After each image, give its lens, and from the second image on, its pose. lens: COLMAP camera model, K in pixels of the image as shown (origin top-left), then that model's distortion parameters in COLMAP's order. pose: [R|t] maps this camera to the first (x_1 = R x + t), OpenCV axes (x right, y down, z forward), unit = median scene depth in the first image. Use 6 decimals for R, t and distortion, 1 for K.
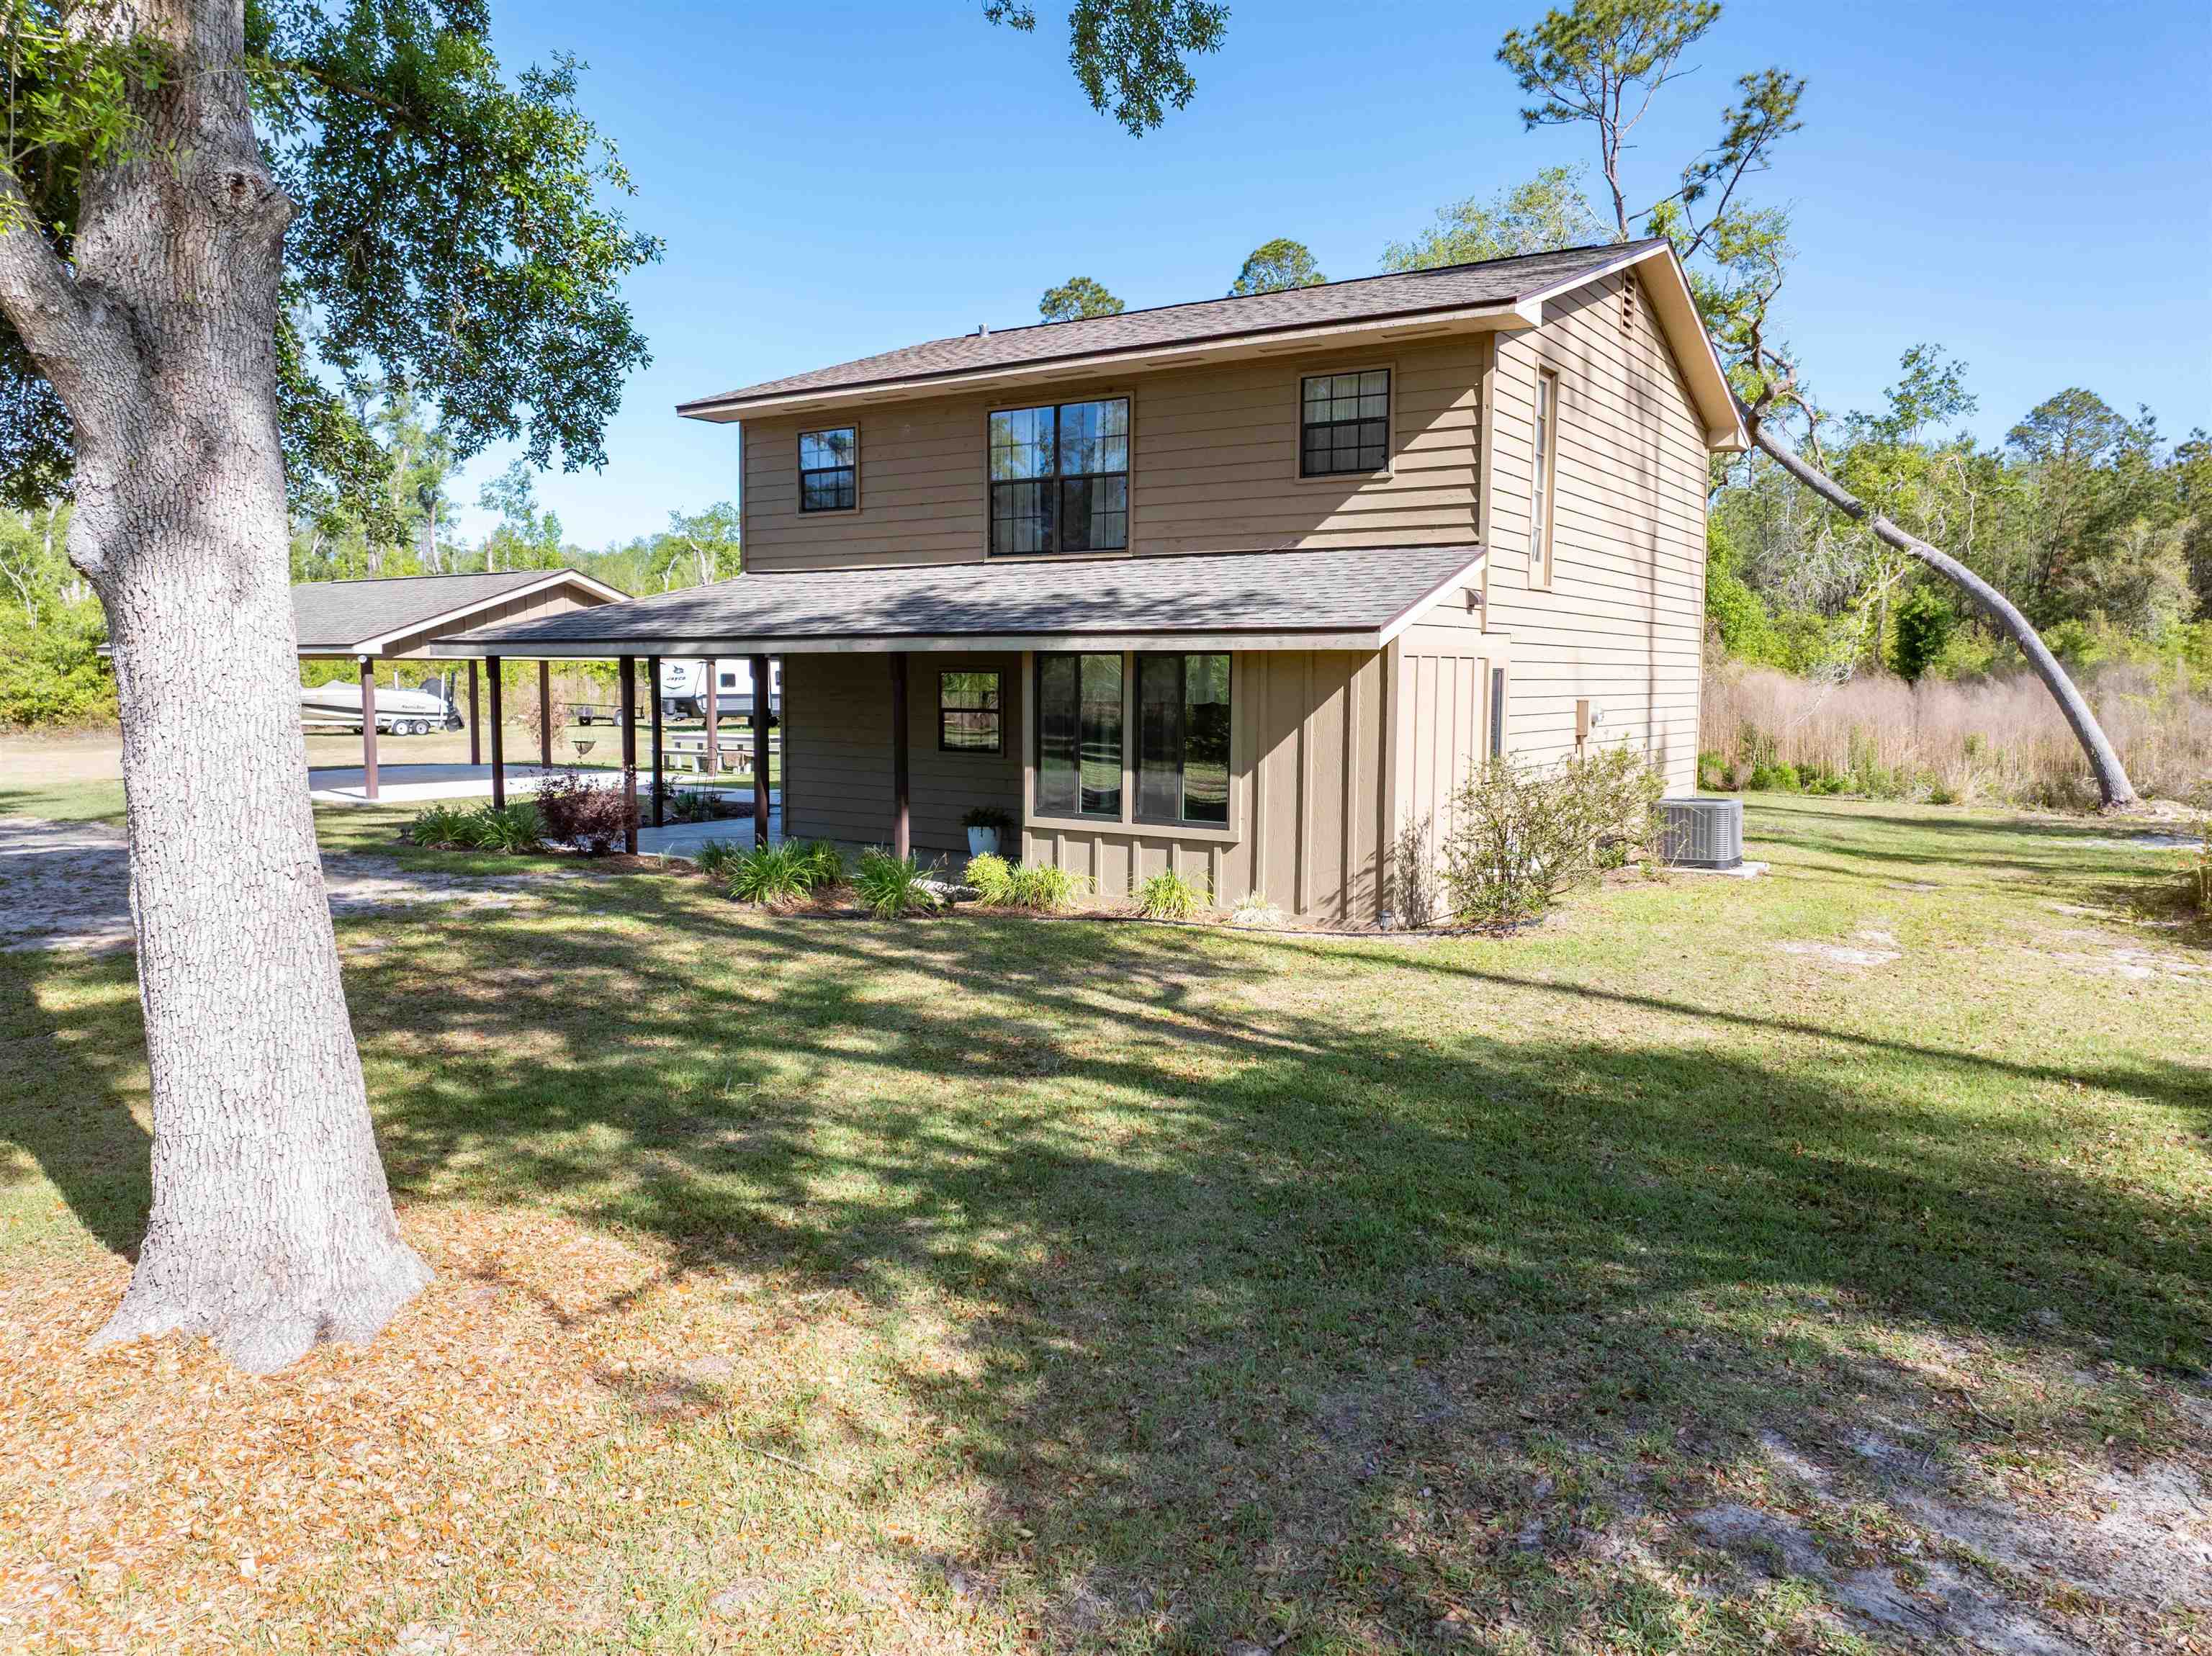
lens RADIAL K [[1551.2, 0, 1106.0], [0, 1551.2, 828.0], [0, 0, 1]] dist [-0.043424, 0.011257]
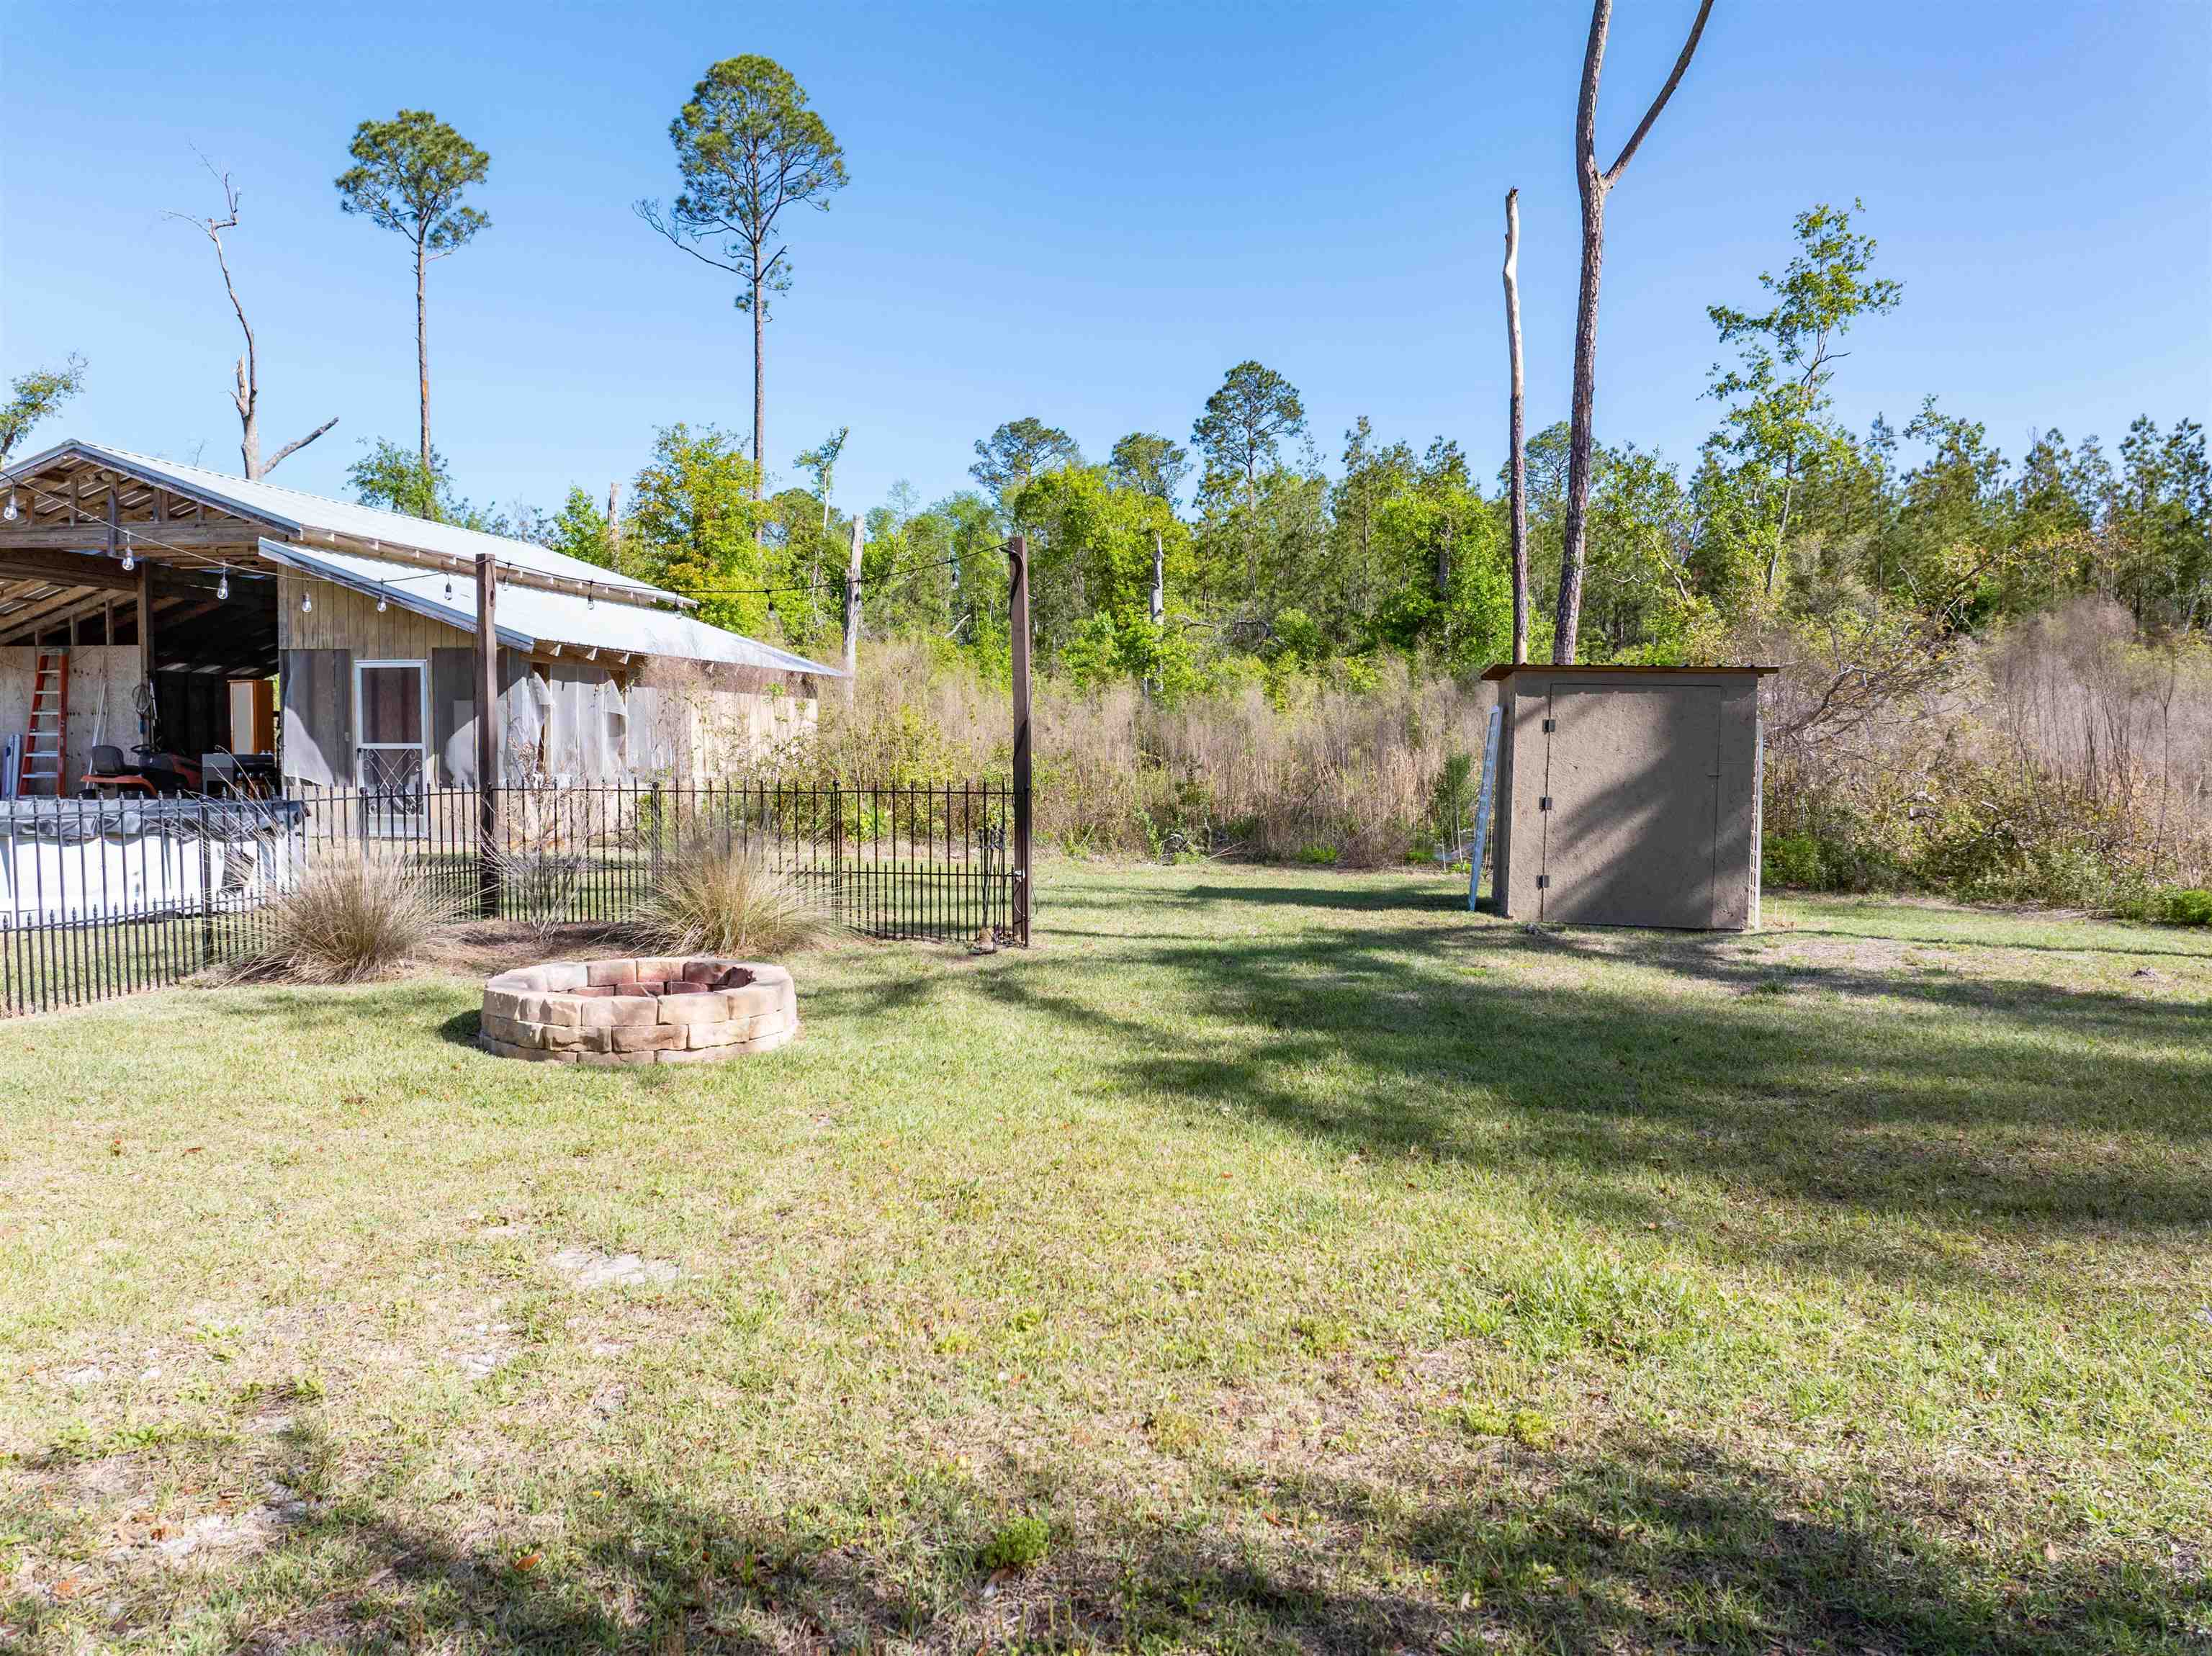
lens RADIAL K [[1552.0, 0, 1098.1], [0, 1552.0, 830.9], [0, 0, 1]] dist [-0.039415, 0.001180]
pose [[0.919715, -0.020718, 0.392040, -0.089053], [0.035985, 0.998852, -0.031633, -0.142330], [-0.390934, 0.043201, 0.919404, 2.062004]]
